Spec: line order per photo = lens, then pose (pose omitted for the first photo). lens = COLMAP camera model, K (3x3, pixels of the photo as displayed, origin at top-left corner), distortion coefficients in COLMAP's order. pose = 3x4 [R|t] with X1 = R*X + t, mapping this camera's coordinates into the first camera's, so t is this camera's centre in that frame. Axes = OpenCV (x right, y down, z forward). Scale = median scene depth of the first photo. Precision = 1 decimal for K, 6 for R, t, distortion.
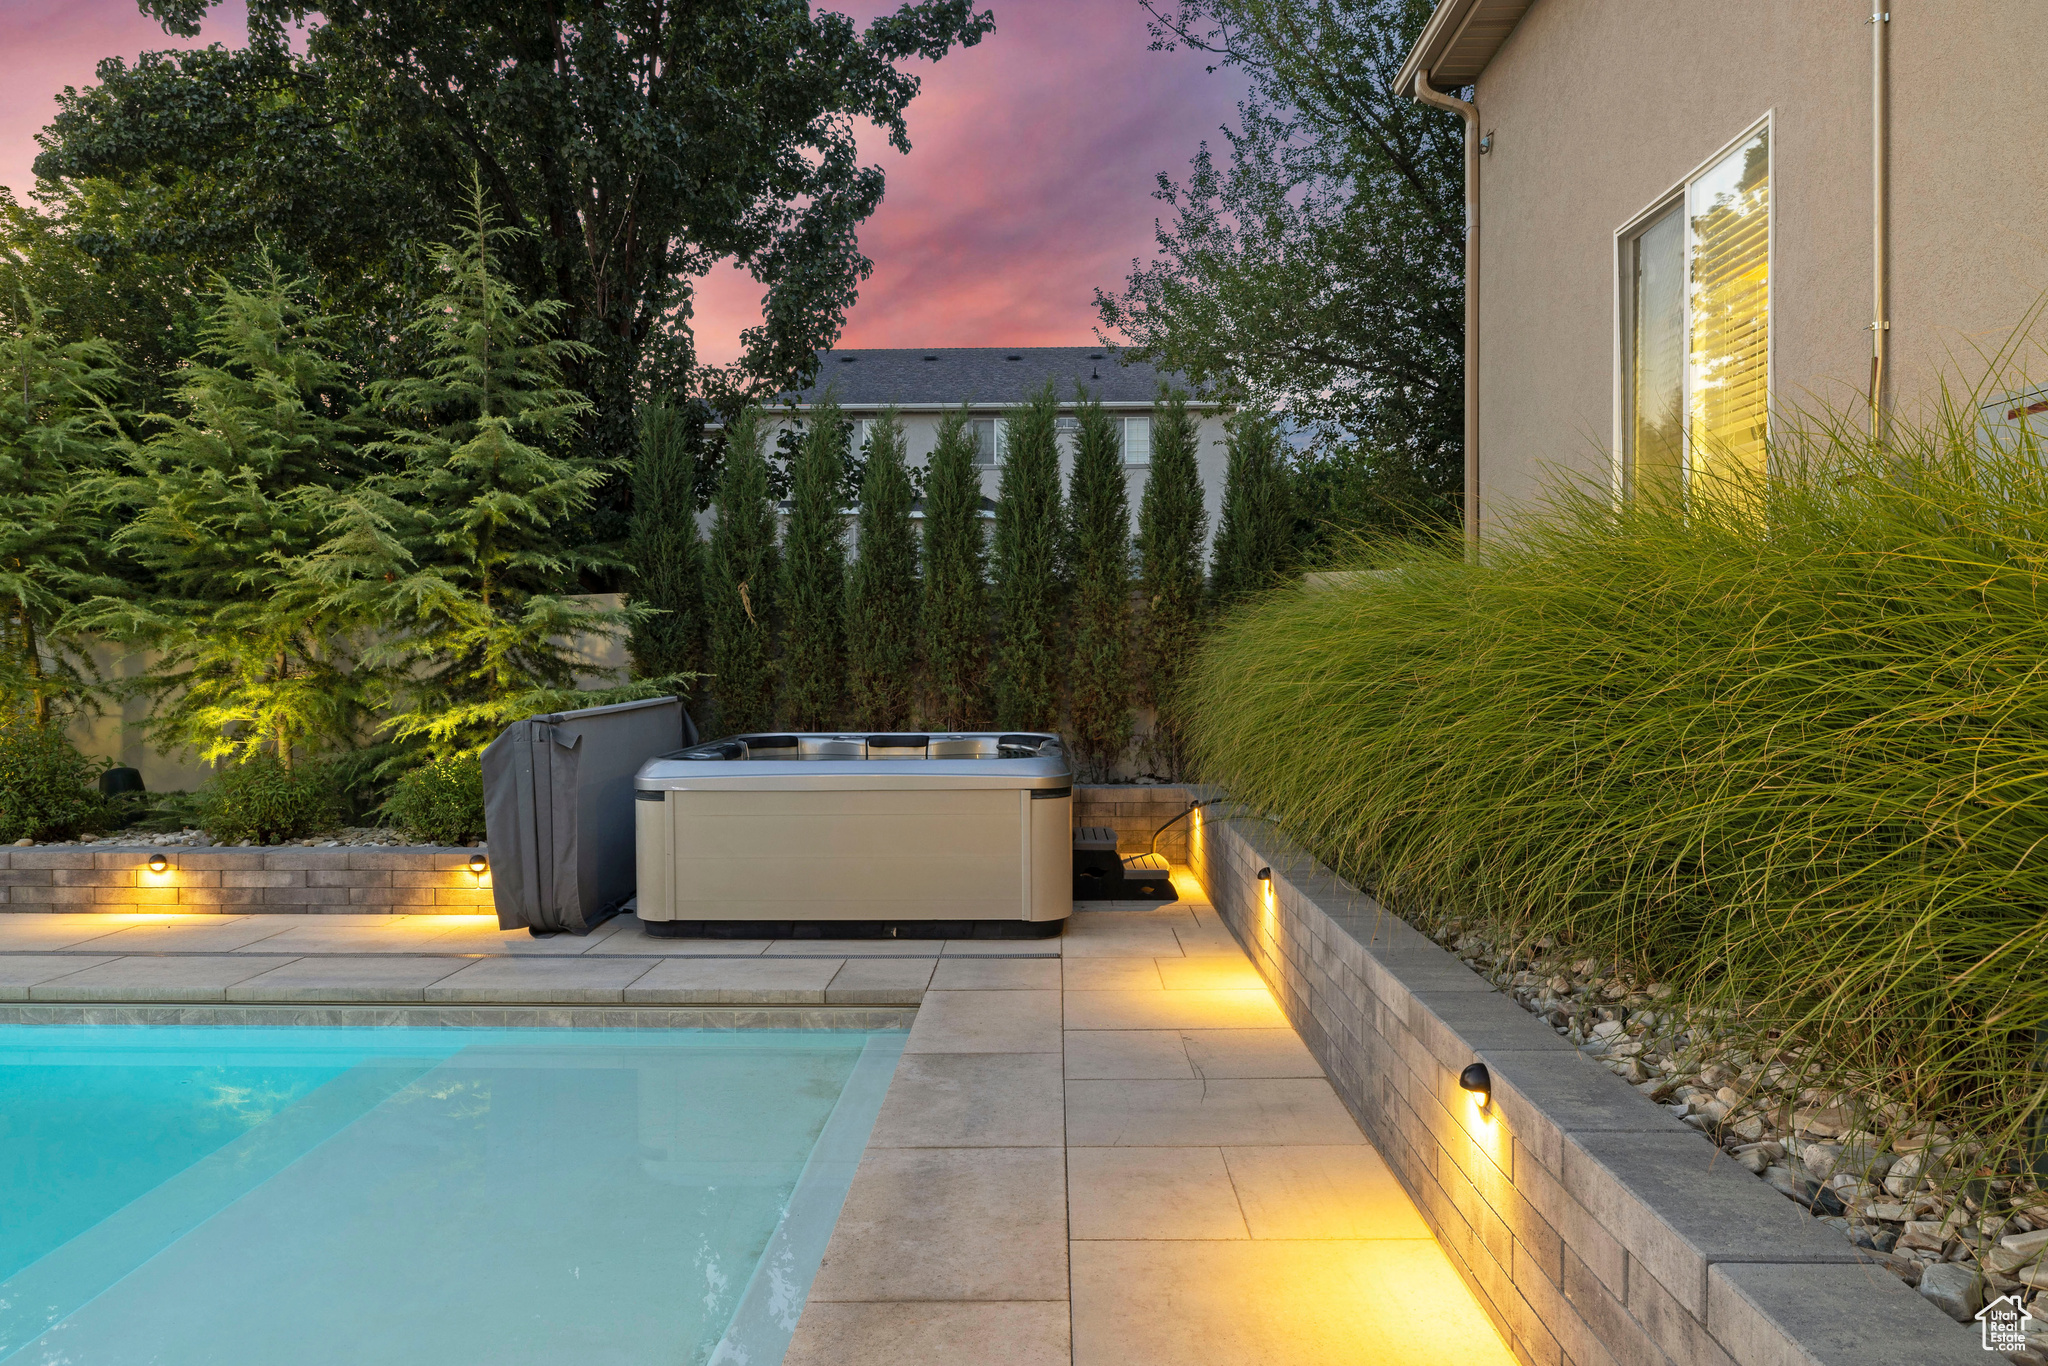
lens RADIAL K [[1261.5, 0, 1024.2], [0, 1261.5, 683.1], [0, 0, 1]] dist [-0.010173, -0.002964]
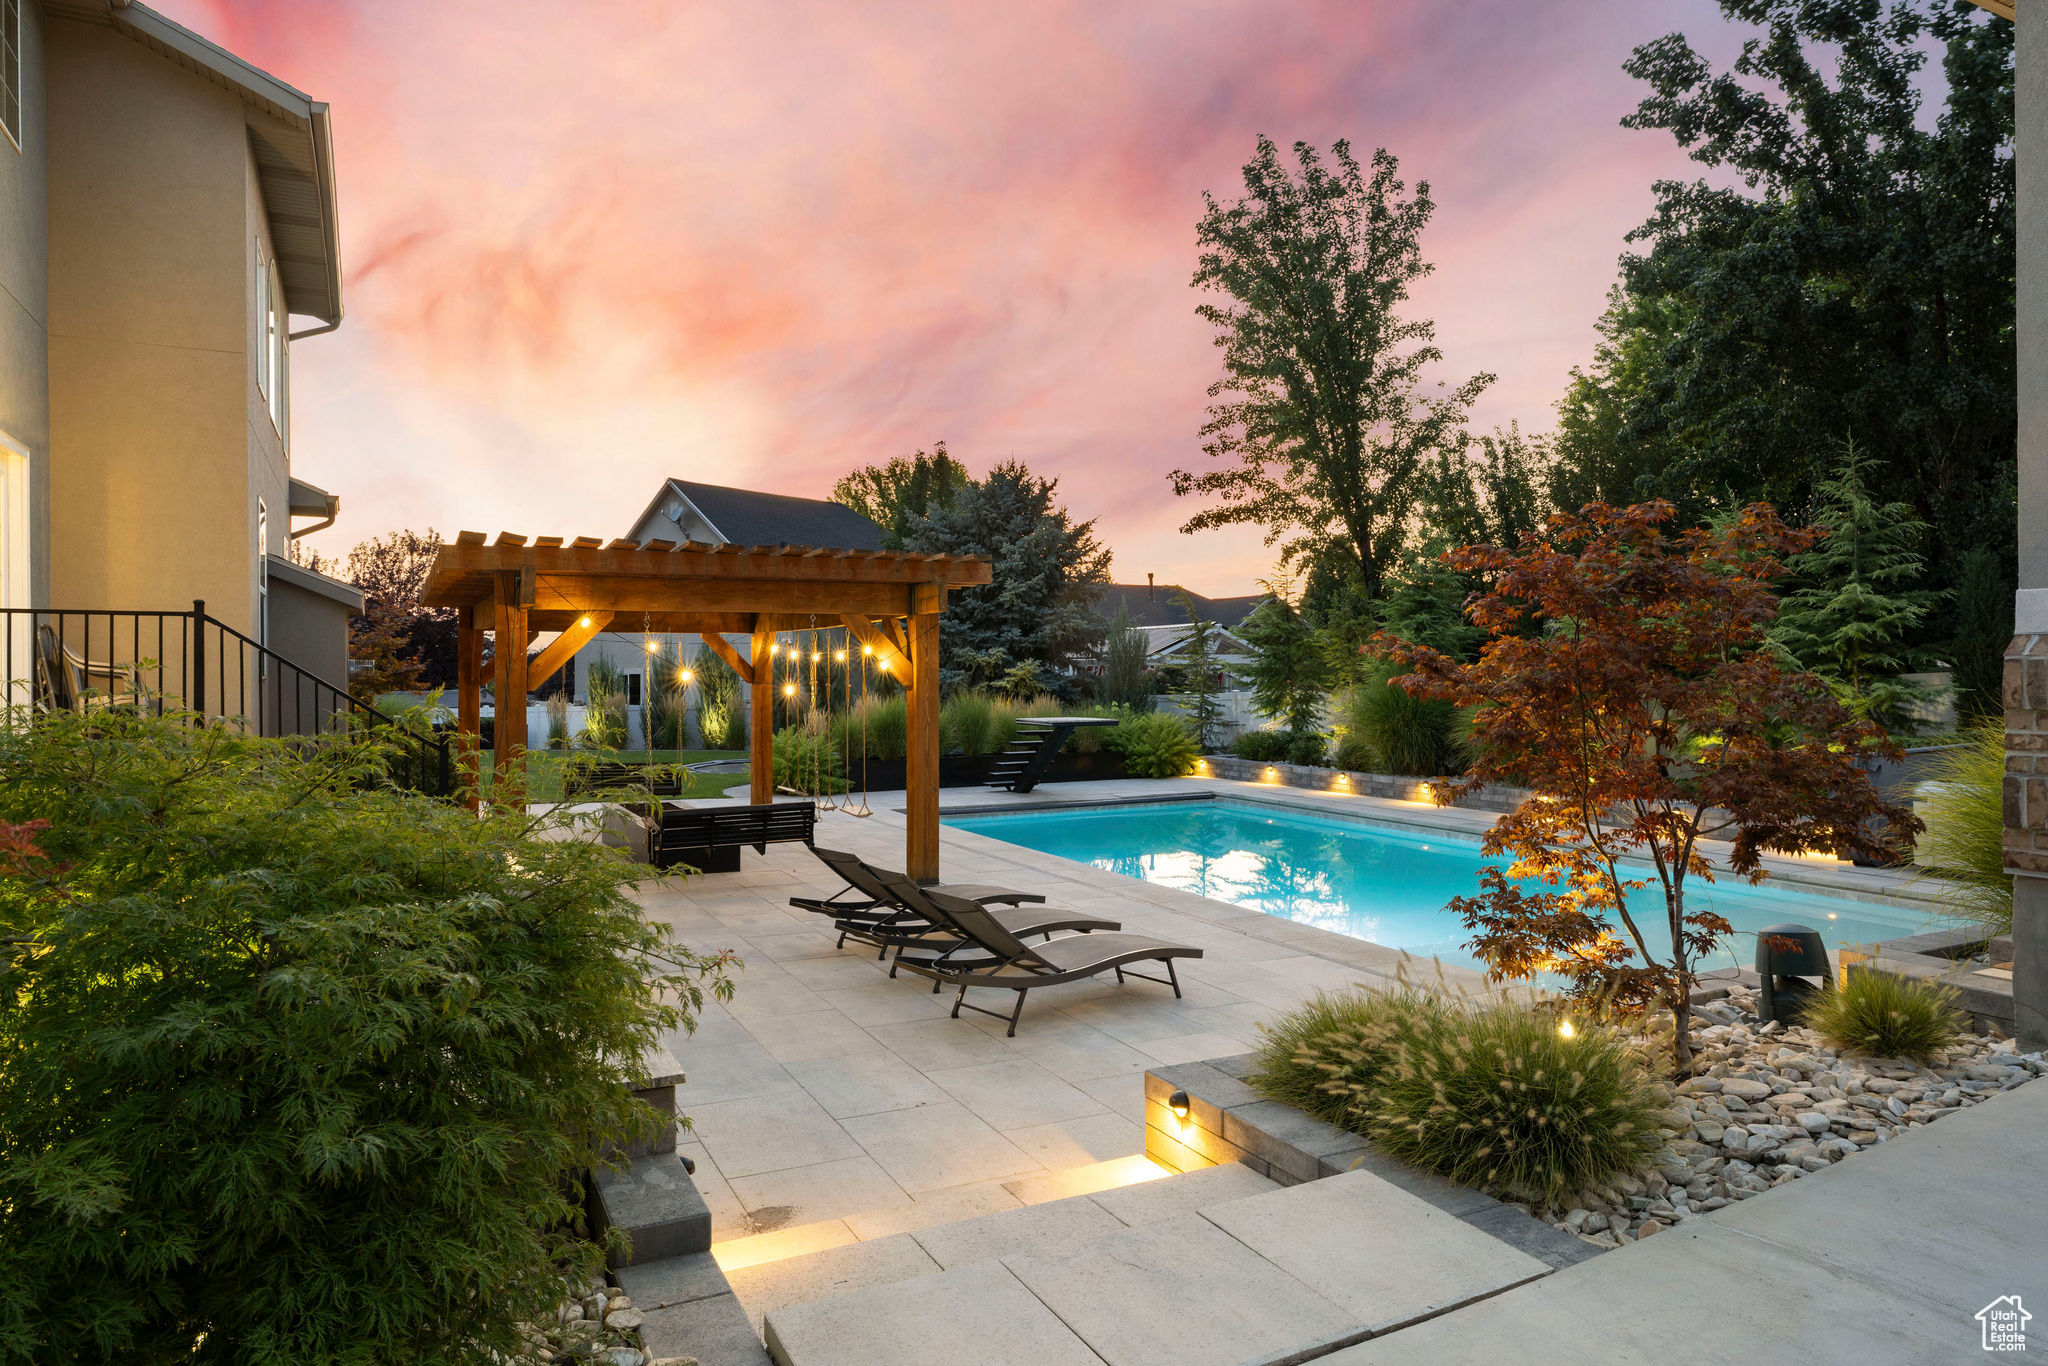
lens RADIAL K [[1261.5, 0, 1024.2], [0, 1261.5, 683.5], [0, 0, 1]] dist [-0.010173, -0.002964]
pose [[0.473920, 0.006096, -0.880547, 0.554728], [-0.015366, 0.999881, -0.001348, -0.044211], [0.880434, 0.014169, 0.473958, -0.823078]]
